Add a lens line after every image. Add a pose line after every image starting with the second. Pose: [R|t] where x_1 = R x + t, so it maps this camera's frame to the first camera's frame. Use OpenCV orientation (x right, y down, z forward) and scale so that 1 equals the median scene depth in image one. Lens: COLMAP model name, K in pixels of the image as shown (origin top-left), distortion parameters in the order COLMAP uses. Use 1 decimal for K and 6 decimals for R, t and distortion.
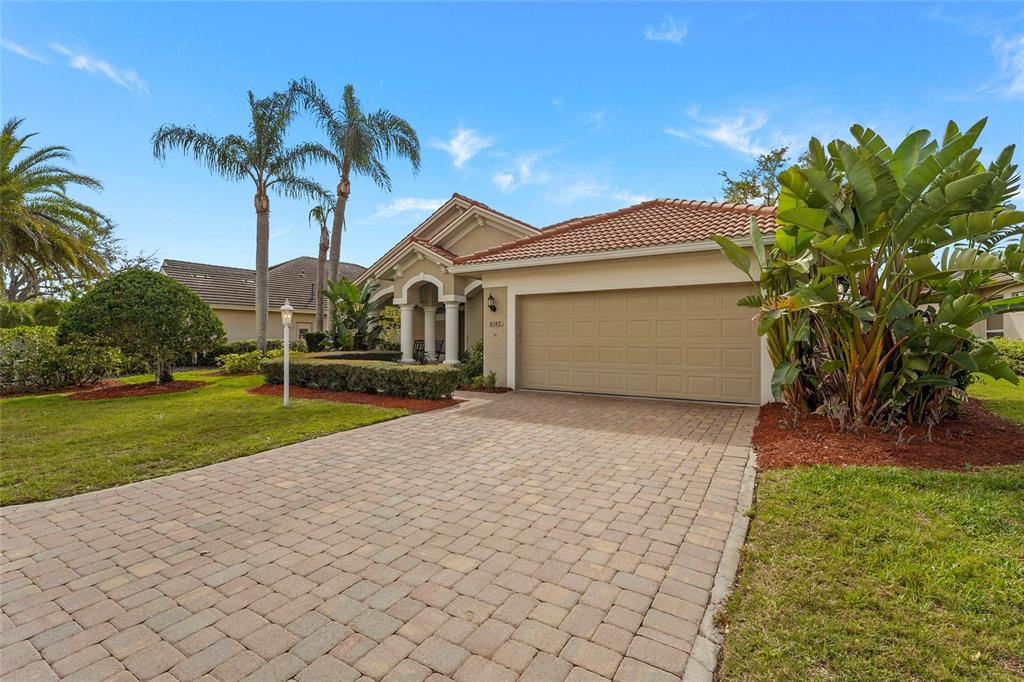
lens RADIAL K [[446.3, 0, 512.9], [0, 446.3, 337.8], [0, 0, 1]] dist [-0.000638, -0.000034]
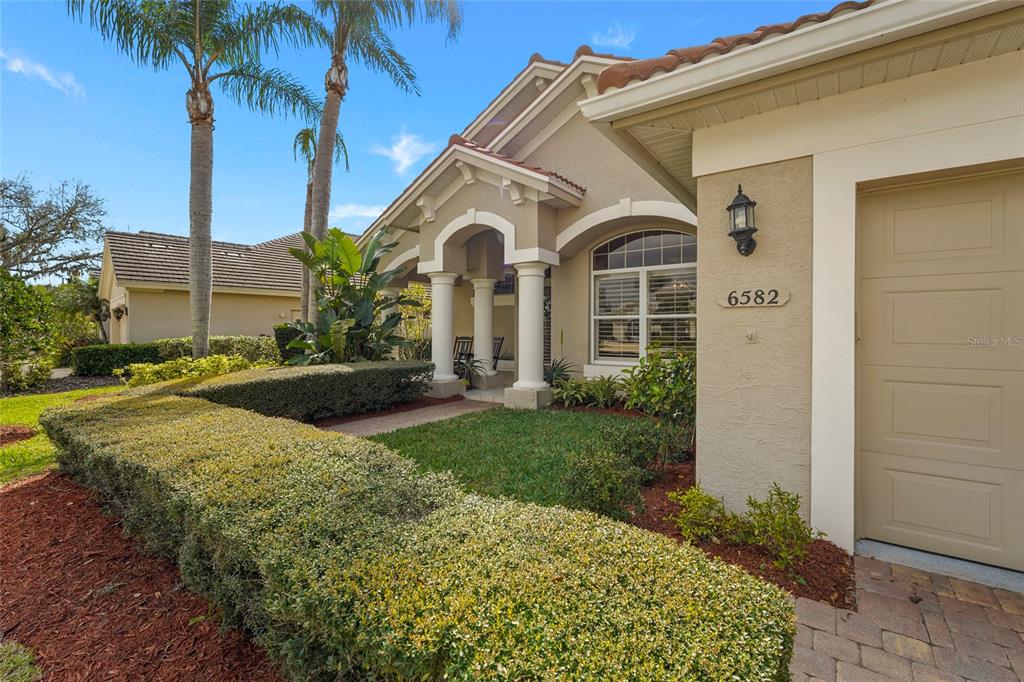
lens RADIAL K [[446.3, 0, 511.7], [0, 446.3, 335.5], [0, 0, 1]] dist [-0.000638, -0.000034]
pose [[0.996527, 0.000920, -0.083271, -0.105222], [0.000375, 0.999879, 0.015532, -0.007532], [0.083275, -0.015510, 0.996406, 0.449731]]
